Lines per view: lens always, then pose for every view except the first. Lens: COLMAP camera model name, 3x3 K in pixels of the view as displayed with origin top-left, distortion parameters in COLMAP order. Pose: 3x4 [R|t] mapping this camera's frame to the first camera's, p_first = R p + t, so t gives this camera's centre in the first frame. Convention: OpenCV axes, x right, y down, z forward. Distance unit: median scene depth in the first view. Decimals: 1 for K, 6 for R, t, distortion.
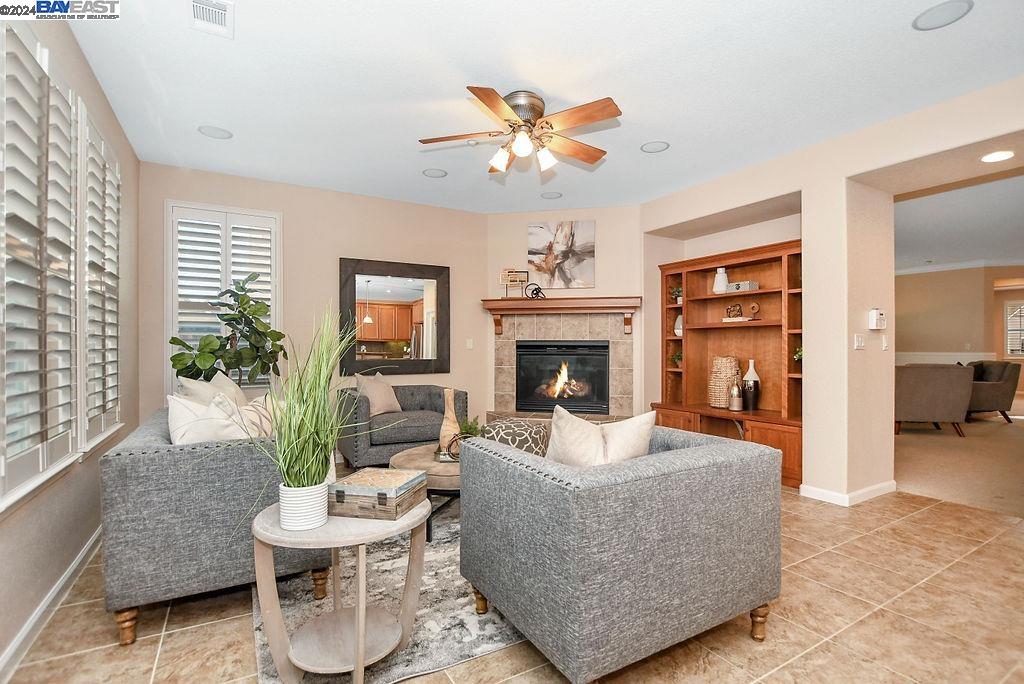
lens RADIAL K [[489.9, 0, 520.9], [0, 489.9, 346.3], [0, 0, 1]] dist [-0.030840, -0.000503]
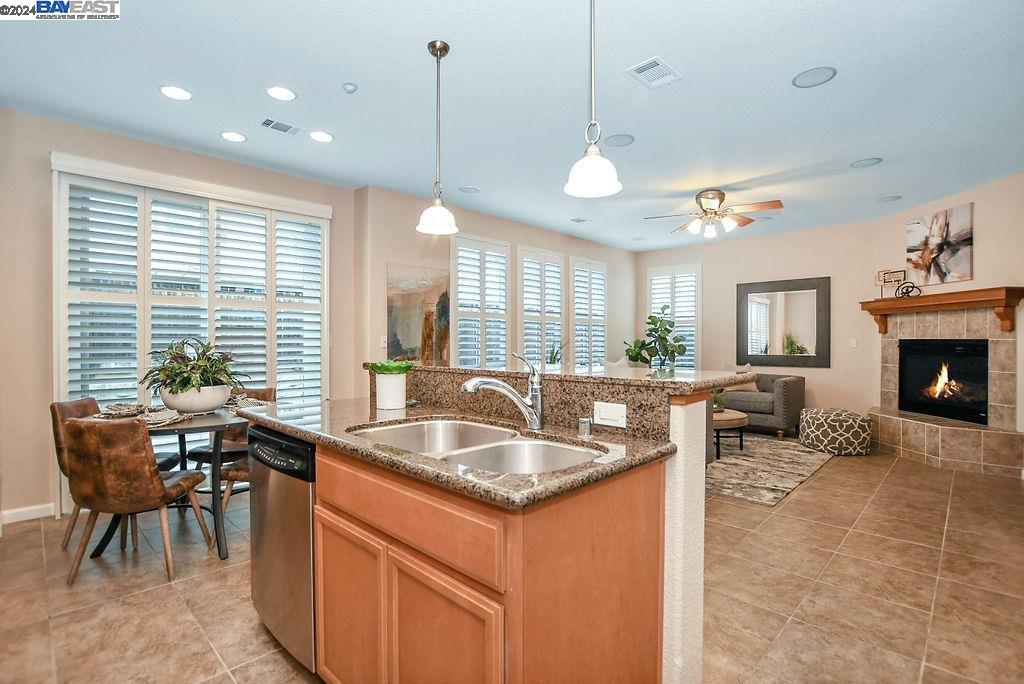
lens RADIAL K [[489.9, 0, 505.0], [0, 489.9, 339.7], [0, 0, 1]] dist [-0.030840, -0.000503]
pose [[0.244819, -0.004856, -0.969557, 0.770781], [0.002791, 0.999987, -0.004304, -0.009284], [0.969565, -0.001653, 0.244829, -0.030037]]
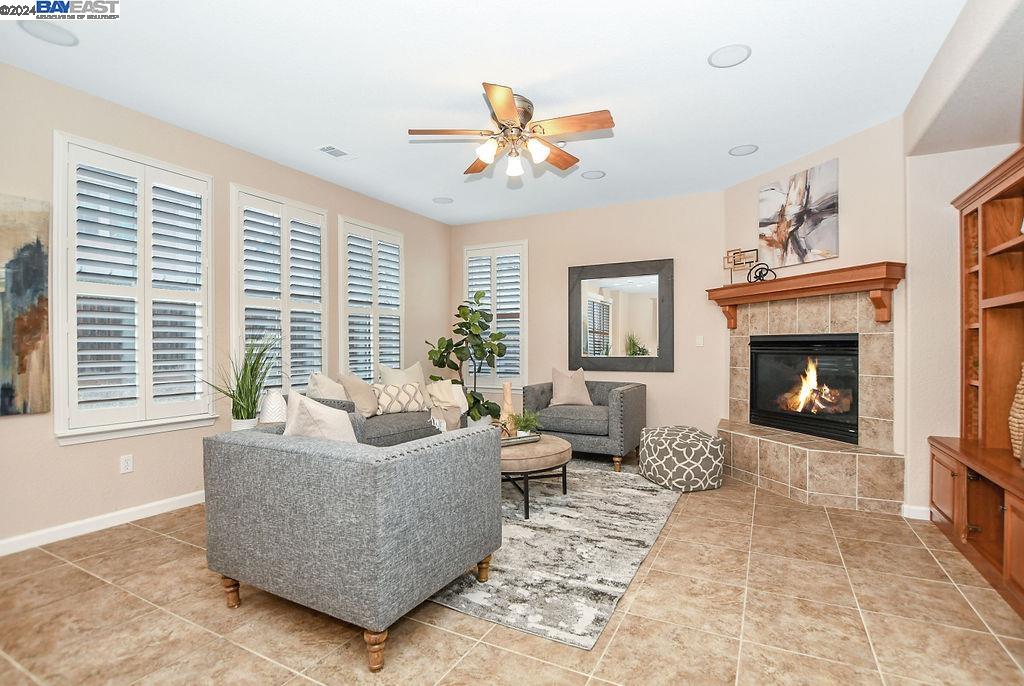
lens RADIAL K [[489.9, 0, 527.0], [0, 489.9, 344.7], [0, 0, 1]] dist [-0.030840, -0.000503]
pose [[0.534723, -0.005032, -0.845012, 0.487691], [0.006612, 0.999977, -0.001770, 0.002114], [0.845001, -0.004641, 0.534744, 0.263027]]
